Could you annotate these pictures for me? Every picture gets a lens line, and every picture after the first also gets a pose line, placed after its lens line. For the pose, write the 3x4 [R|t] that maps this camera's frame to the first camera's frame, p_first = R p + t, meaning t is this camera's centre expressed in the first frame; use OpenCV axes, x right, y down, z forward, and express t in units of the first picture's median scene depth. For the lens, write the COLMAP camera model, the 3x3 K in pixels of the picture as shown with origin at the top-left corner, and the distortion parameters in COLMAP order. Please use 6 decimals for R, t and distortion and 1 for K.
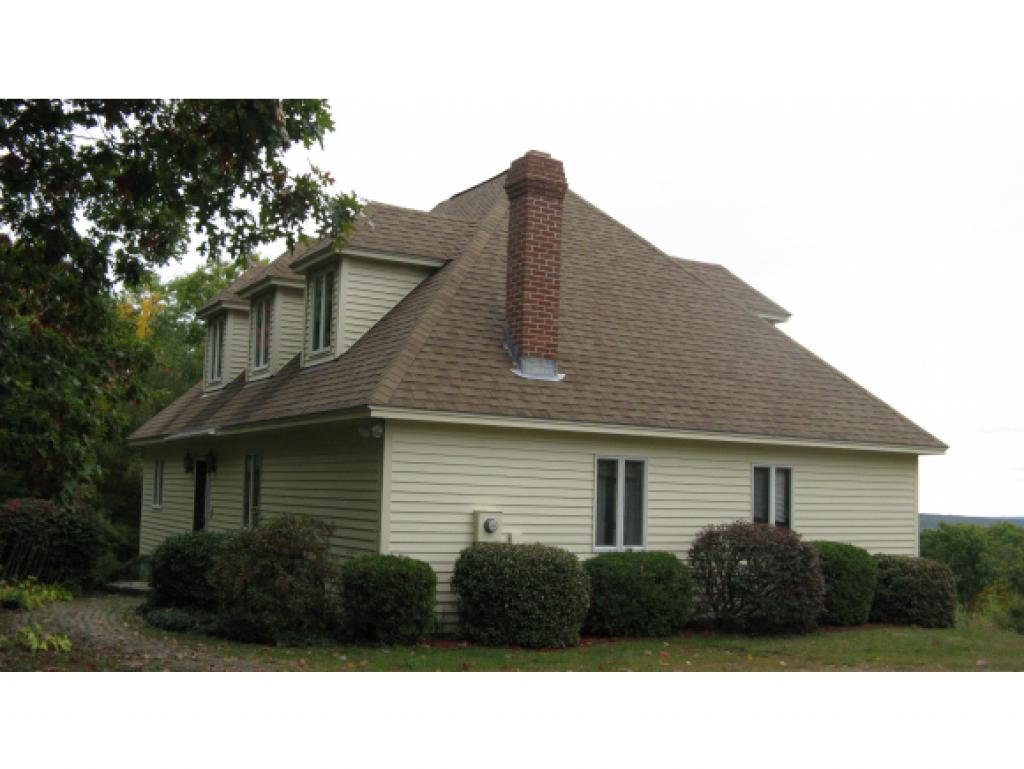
lens RADIAL K [[1046.9, 0, 512.0], [0, 1046.9, 384.5], [0, 0, 1]] dist [-0.187816, 0.193575]
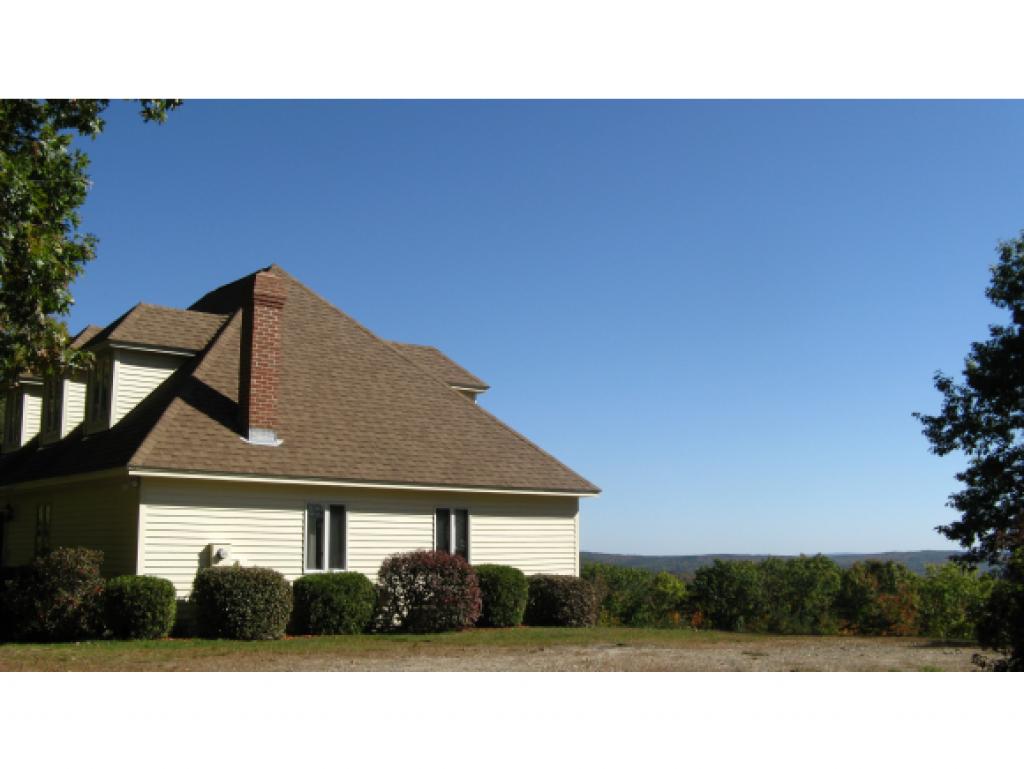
lens RADIAL K [[1046.9, 0, 512.0], [0, 1046.9, 384.5], [0, 0, 1]] dist [-0.187816, 0.193575]
pose [[0.985310, -0.004577, 0.170713, 0.111311], [0.012586, 0.998868, -0.045864, -0.016319], [-0.170310, 0.047339, 0.984253, -0.346726]]
